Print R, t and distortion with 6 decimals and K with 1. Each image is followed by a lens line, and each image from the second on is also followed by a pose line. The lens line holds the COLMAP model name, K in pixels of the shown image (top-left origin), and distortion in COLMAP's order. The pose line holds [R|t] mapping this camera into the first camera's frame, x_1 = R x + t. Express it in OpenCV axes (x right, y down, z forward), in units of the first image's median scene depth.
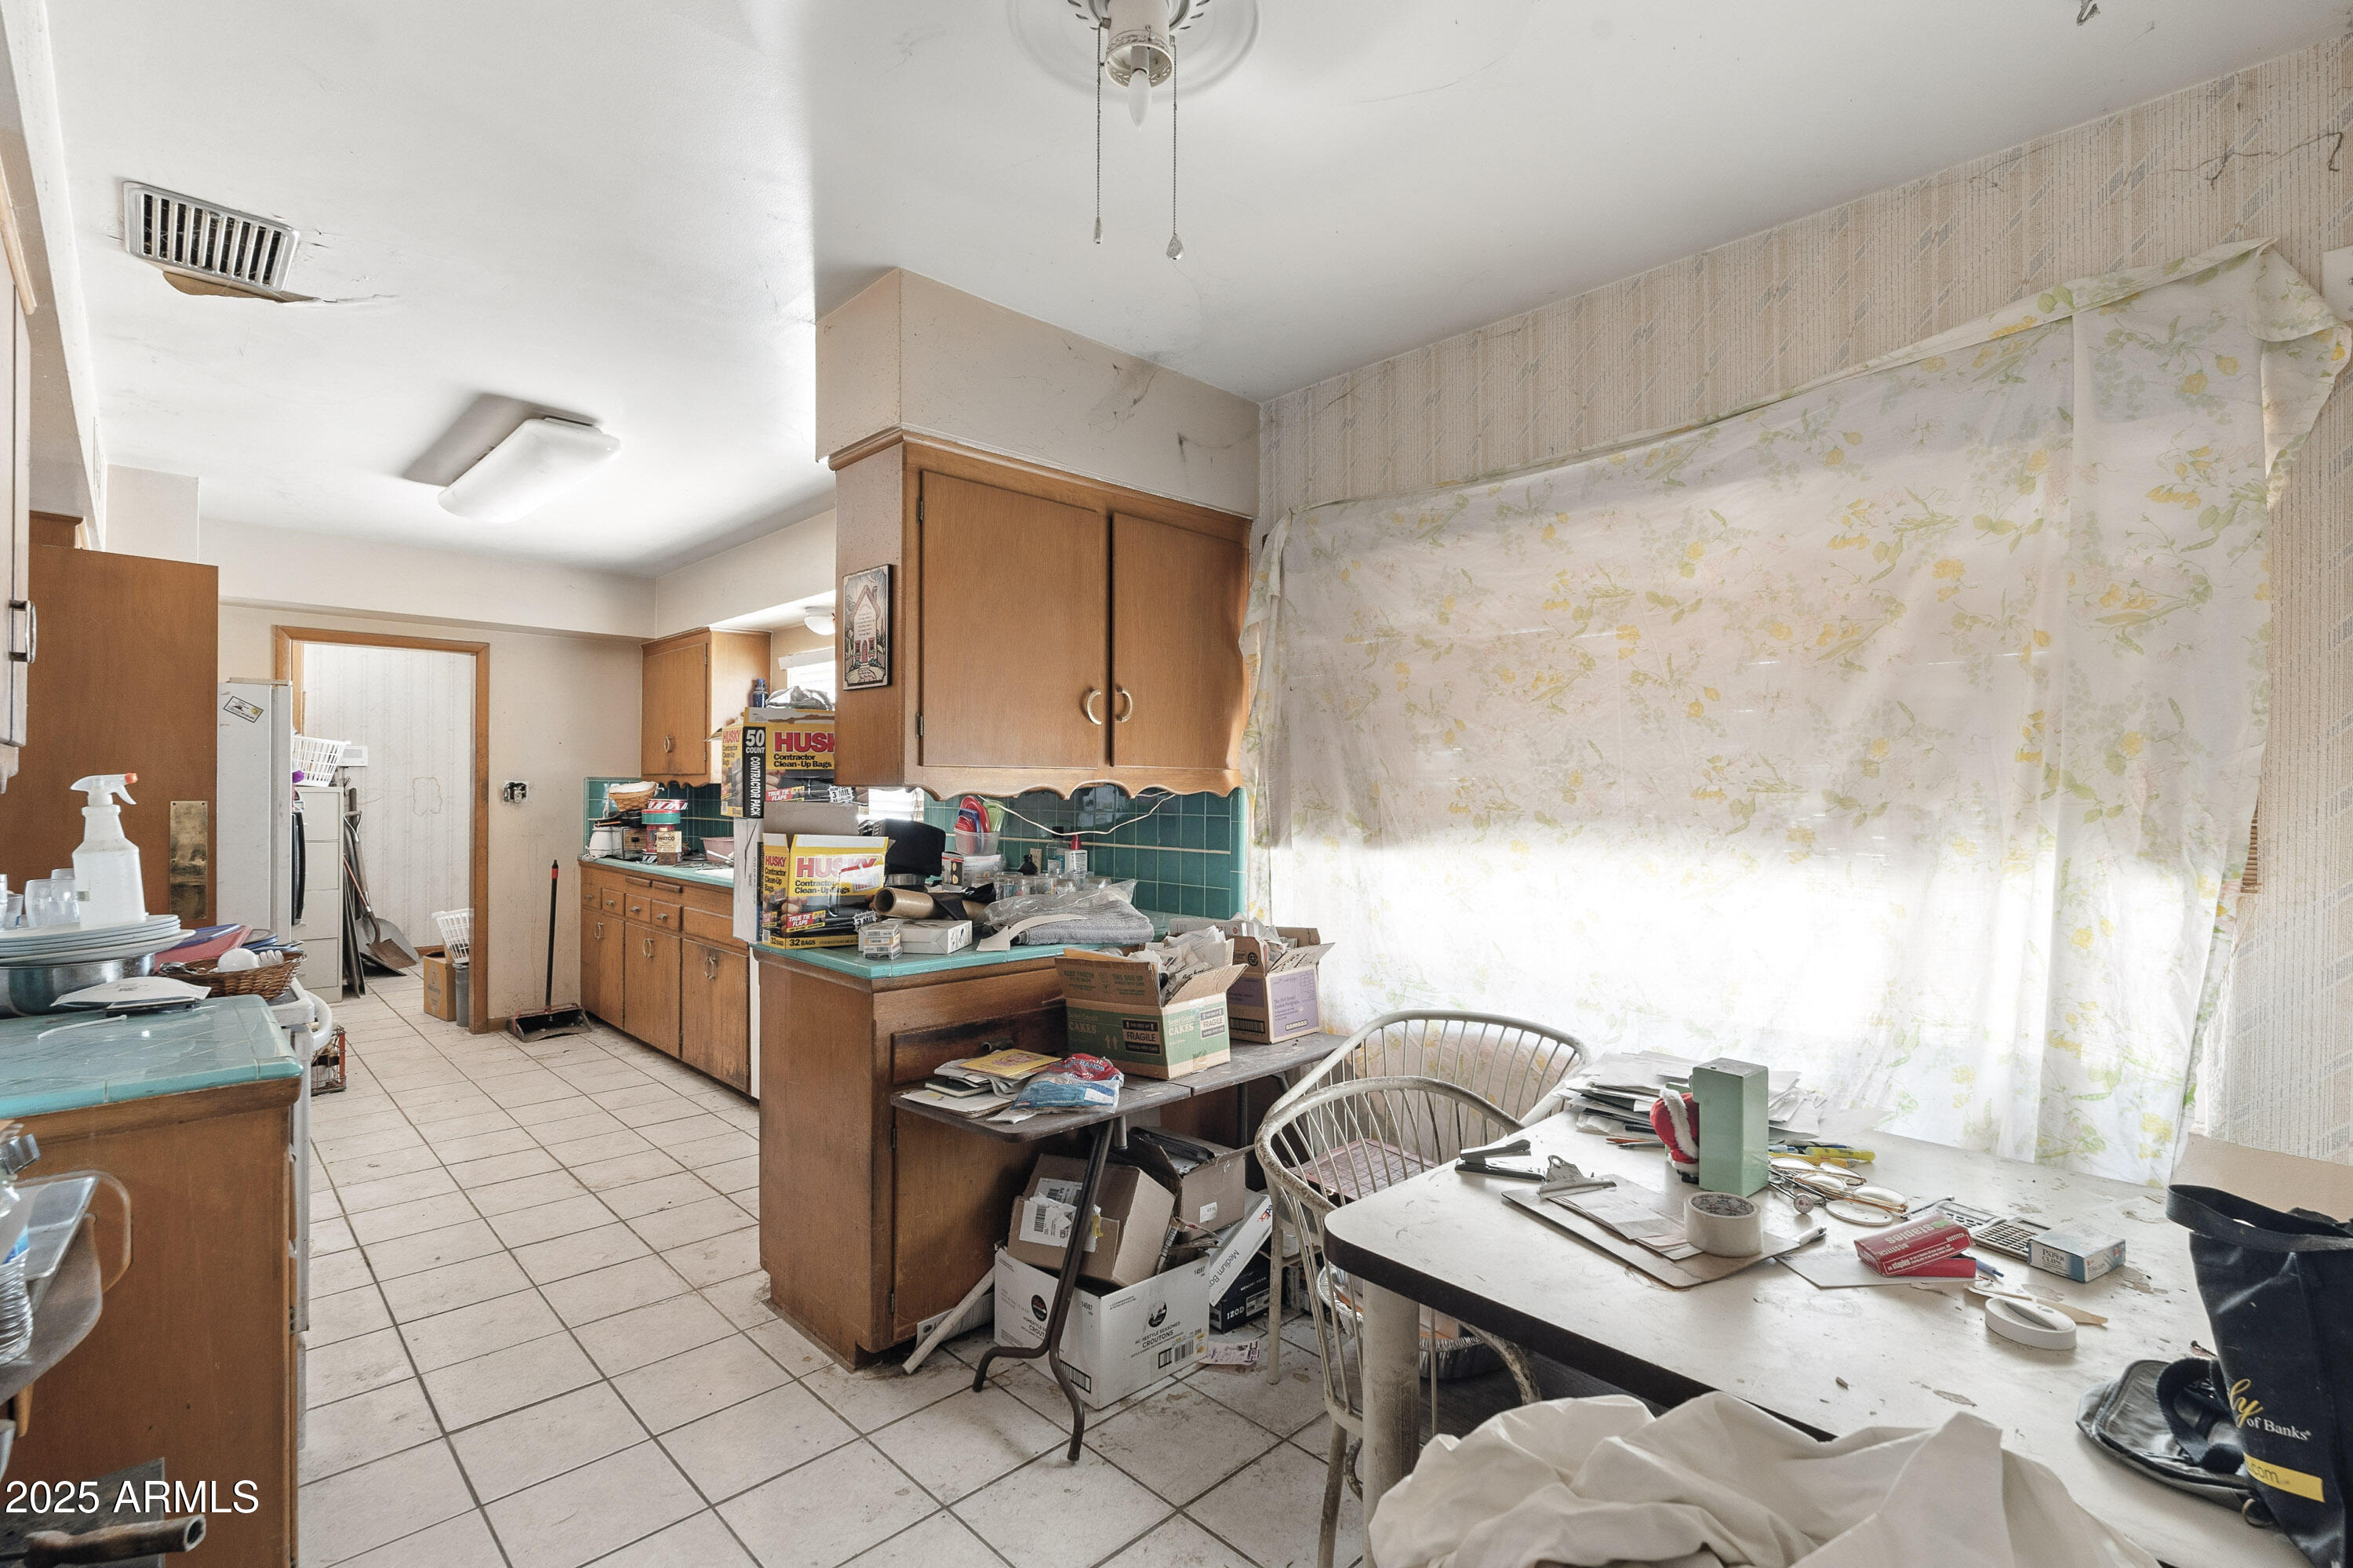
lens RADIAL K [[1034.2, 0, 1165.0], [0, 1034.2, 788.8], [0, 0, 1]] dist [-0.004118, 0.000669]
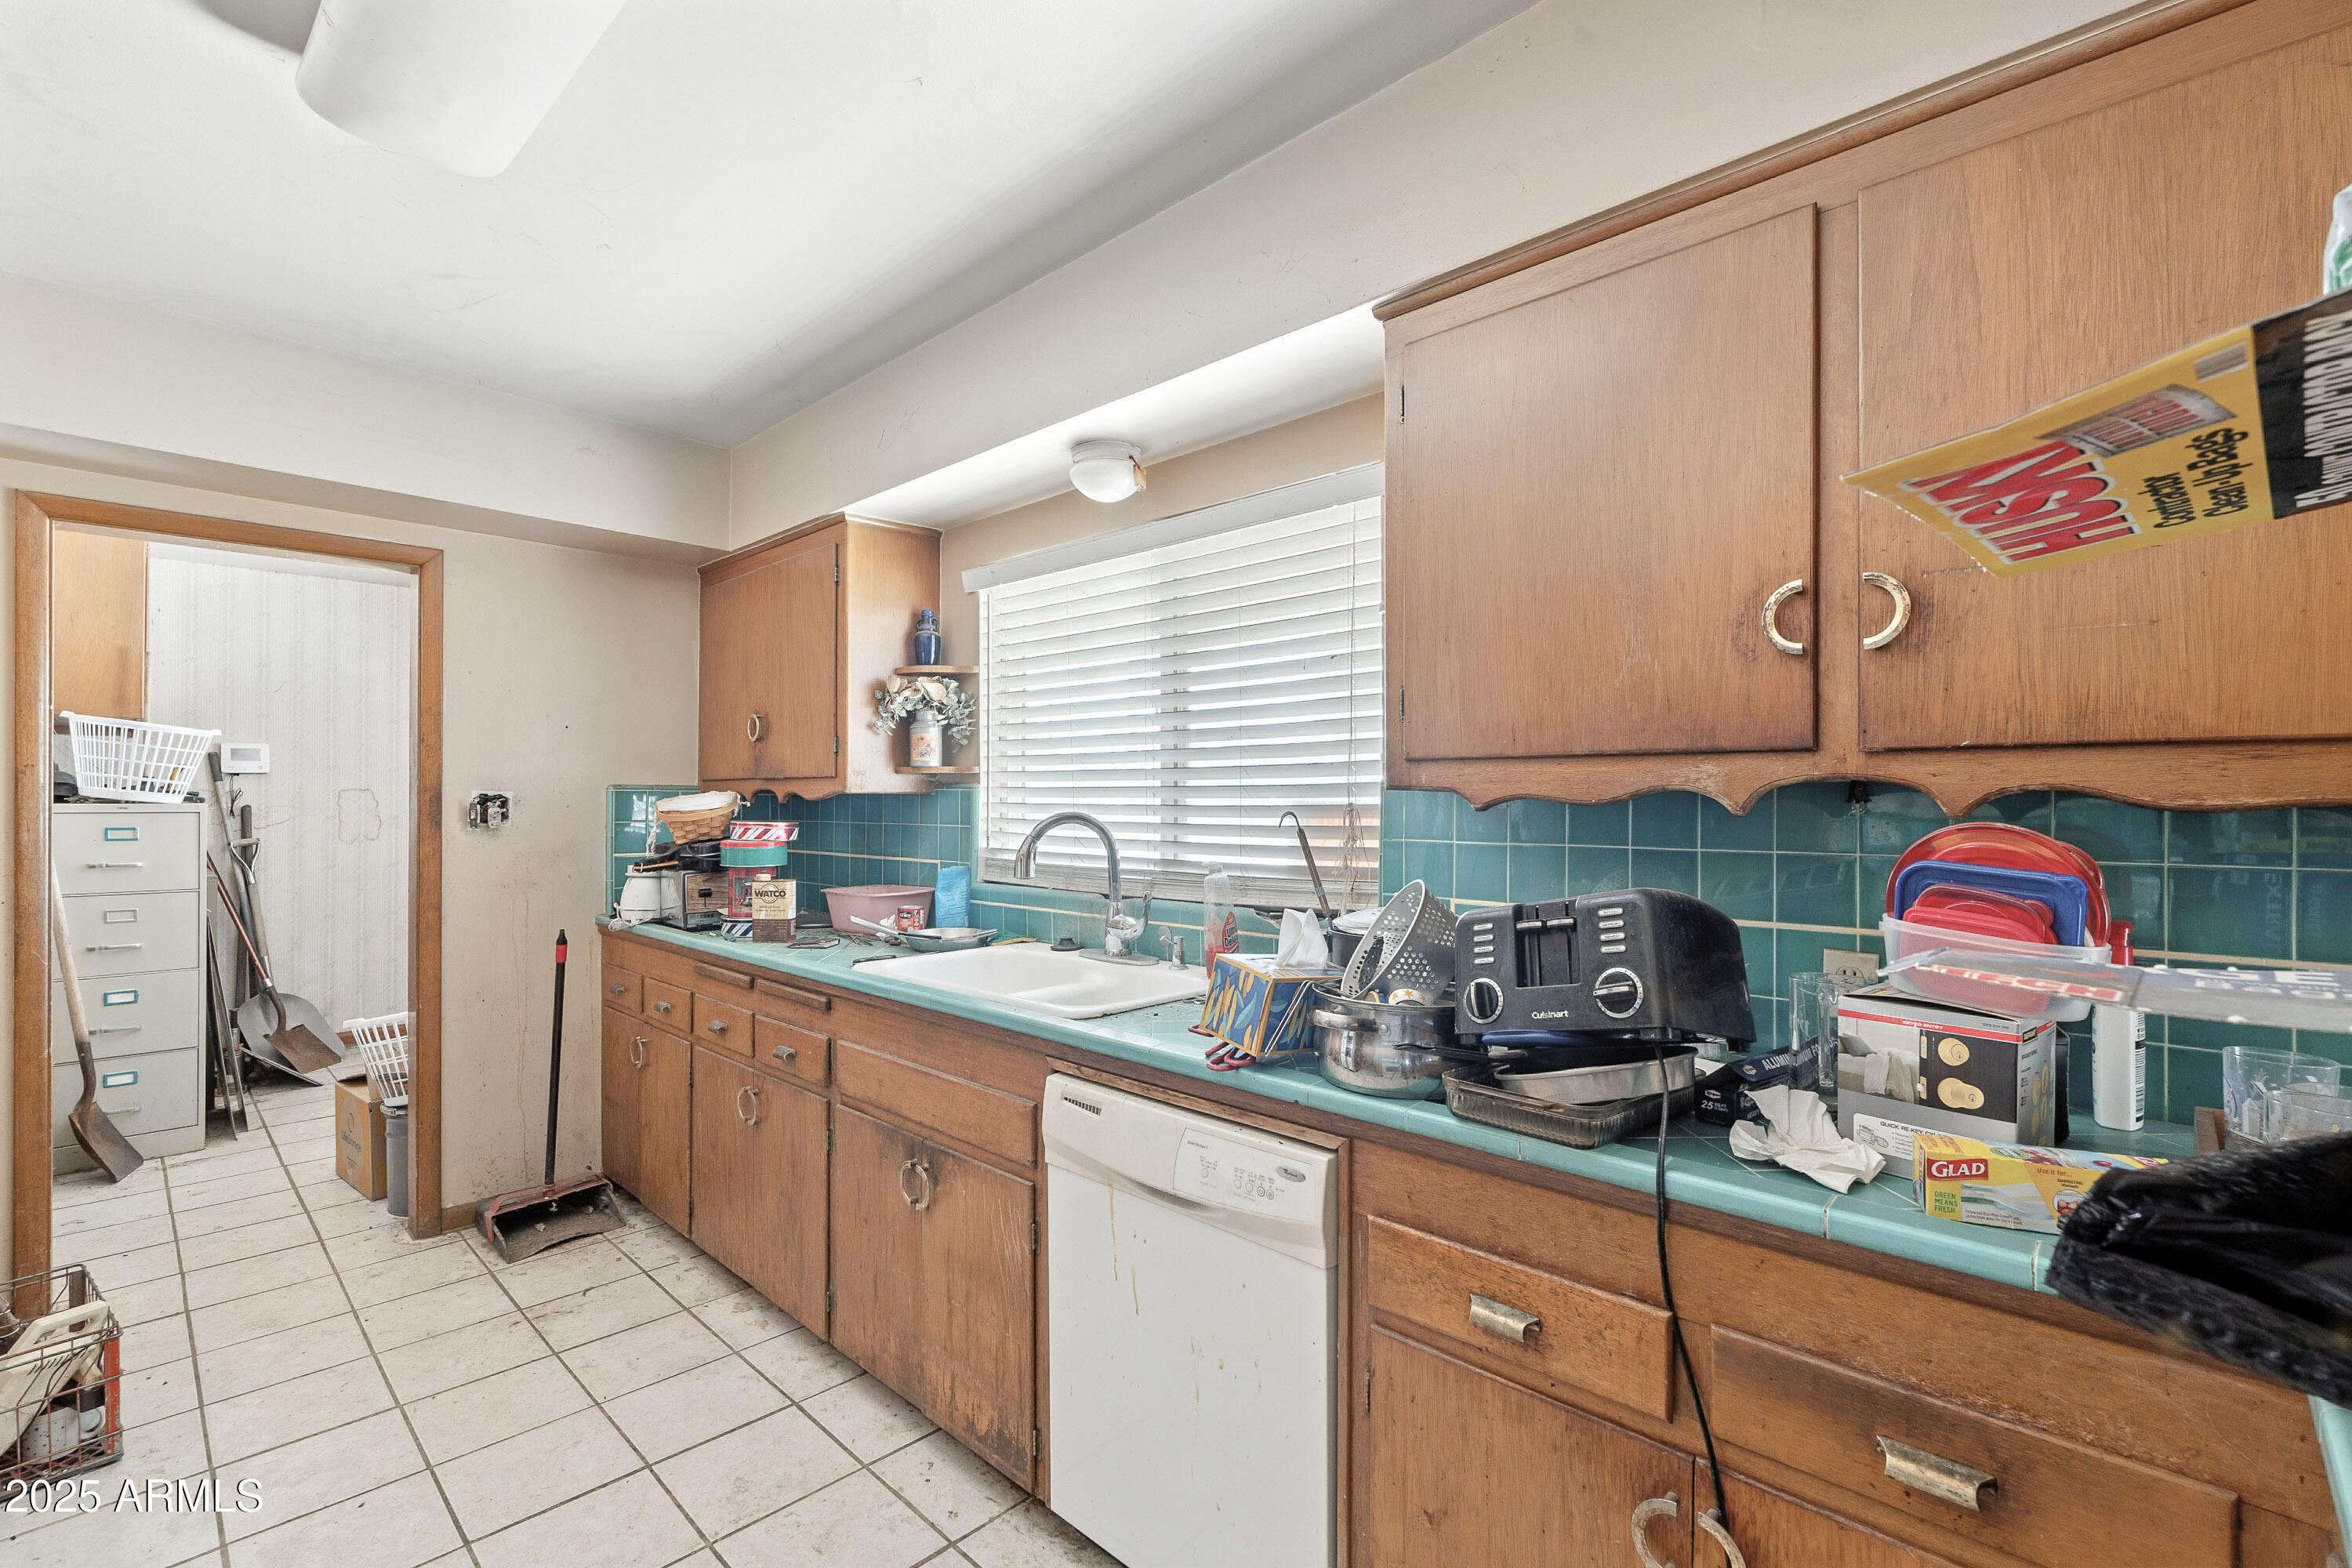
lens RADIAL K [[1025.1, 0, 1171.5], [0, 1025.1, 796.4], [0, 0, 1]] dist [-0.002610, -0.000175]
pose [[0.999525, -0.005385, 0.030330, -0.270761], [0.005490, 0.999979, -0.003369, -0.000753], [-0.030311, 0.003533, 0.999534, 0.425005]]
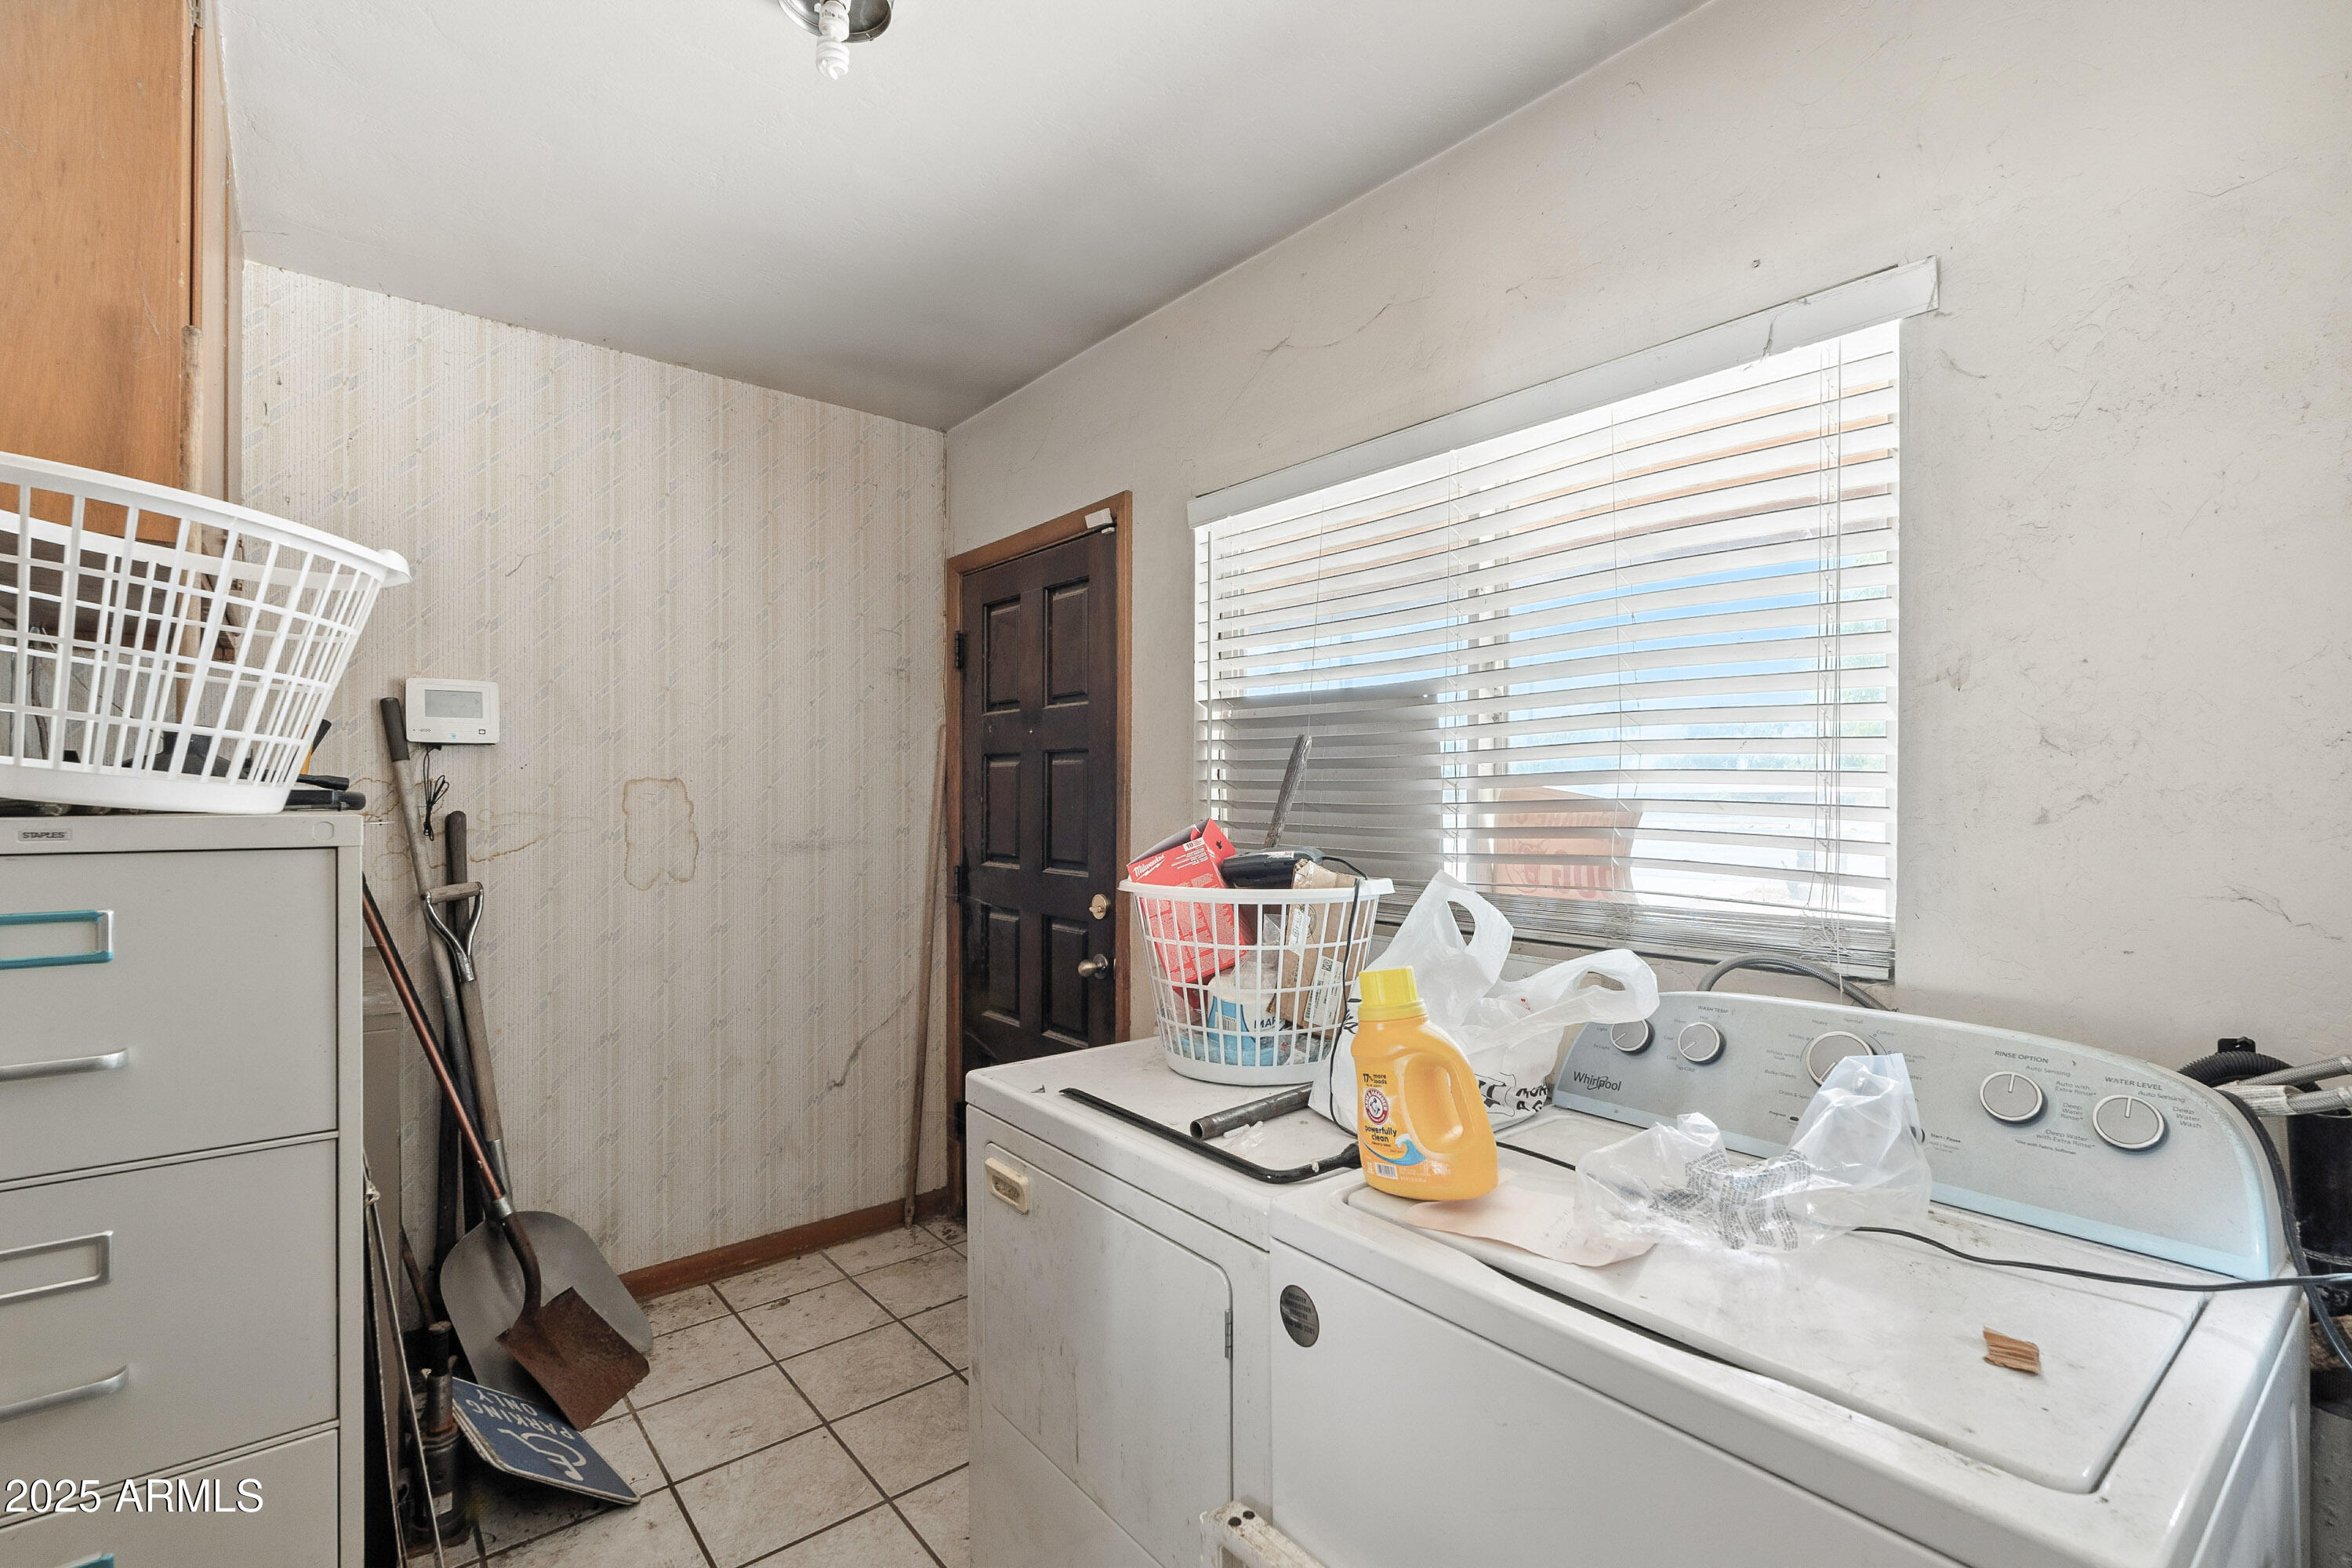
lens RADIAL K [[1025.1, 0, 1171.5], [0, 1025.1, 796.4], [0, 0, 1]] dist [-0.002610, -0.000175]
pose [[0.997264, -0.007028, -0.073586, -0.769959], [0.006794, 0.999971, -0.003430, -0.003701], [0.073608, 0.002921, 0.997283, 0.993605]]
